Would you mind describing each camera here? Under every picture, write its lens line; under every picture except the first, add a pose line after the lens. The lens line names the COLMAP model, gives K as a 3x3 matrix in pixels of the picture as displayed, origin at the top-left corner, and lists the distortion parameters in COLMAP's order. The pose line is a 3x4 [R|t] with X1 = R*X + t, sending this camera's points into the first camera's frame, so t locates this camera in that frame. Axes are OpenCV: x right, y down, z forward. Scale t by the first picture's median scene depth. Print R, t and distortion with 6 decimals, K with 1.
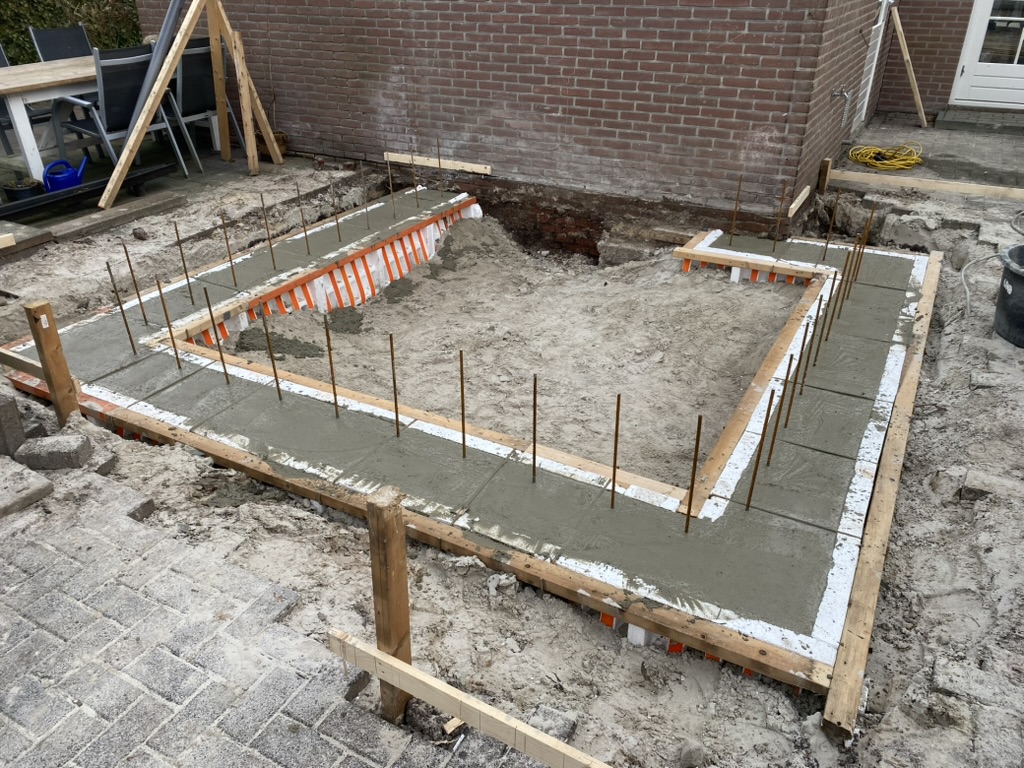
lens RADIAL K [[774.9, 0, 508.7], [0, 774.9, 386.1], [0, 0, 1]] dist [-0.009906, 0.002483]
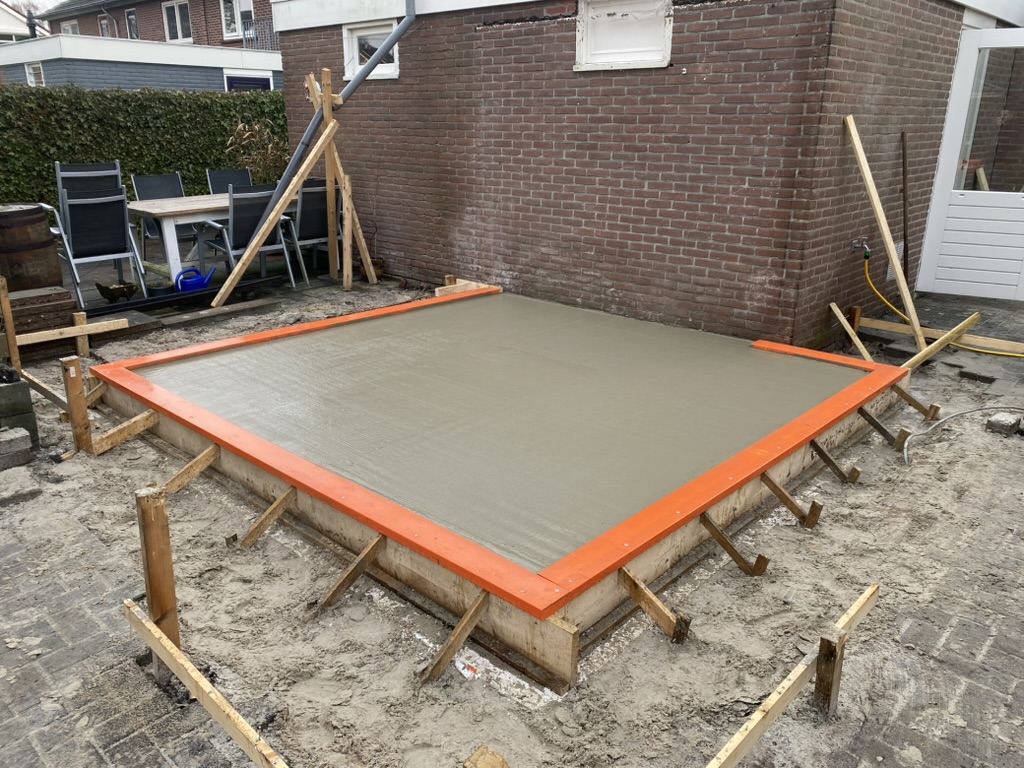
lens RADIAL K [[774.9, 0, 513.4], [0, 774.9, 391.2], [0, 0, 1]] dist [-0.009906, 0.002483]
pose [[0.969892, 0.086986, -0.227470, 0.227235], [-0.123888, 0.980377, -0.153335, 0.030343], [0.209668, 0.176900, 0.961637, -0.062313]]
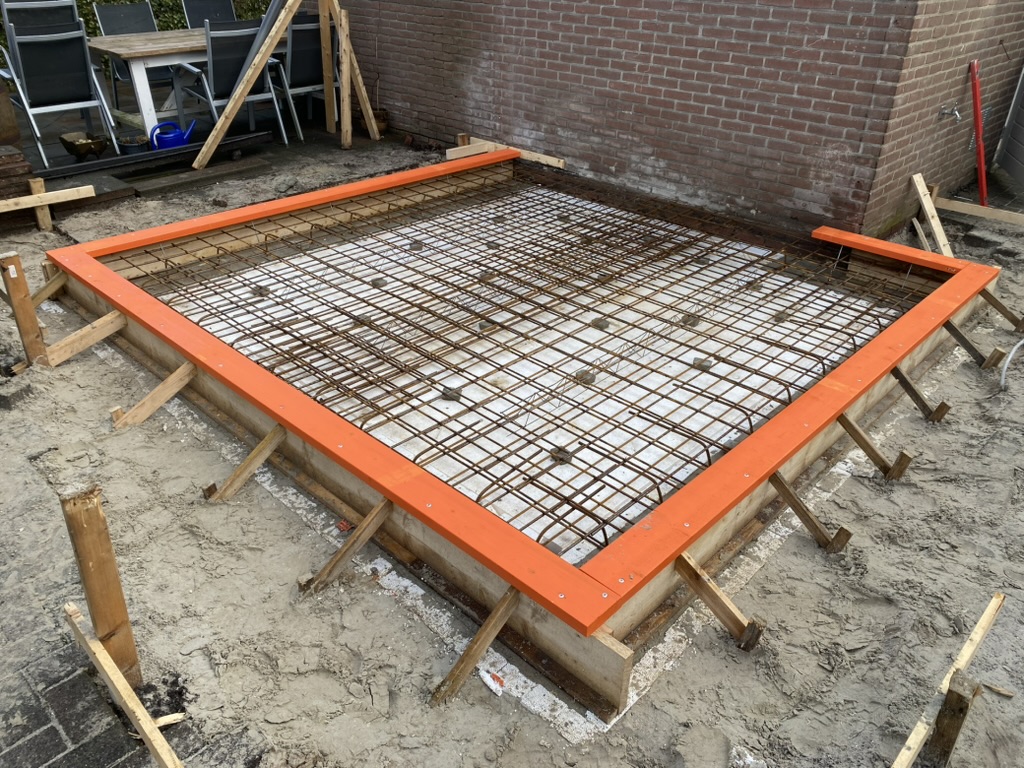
lens RADIAL K [[774.9, 0, 516.9], [0, 774.9, 384.2], [0, 0, 1]] dist [-0.009906, 0.002483]
pose [[0.966447, 0.146140, -0.211244, 0.181409], [-0.141829, 0.989254, 0.035502, -0.033330], [0.214162, -0.004350, 0.976788, 0.035310]]
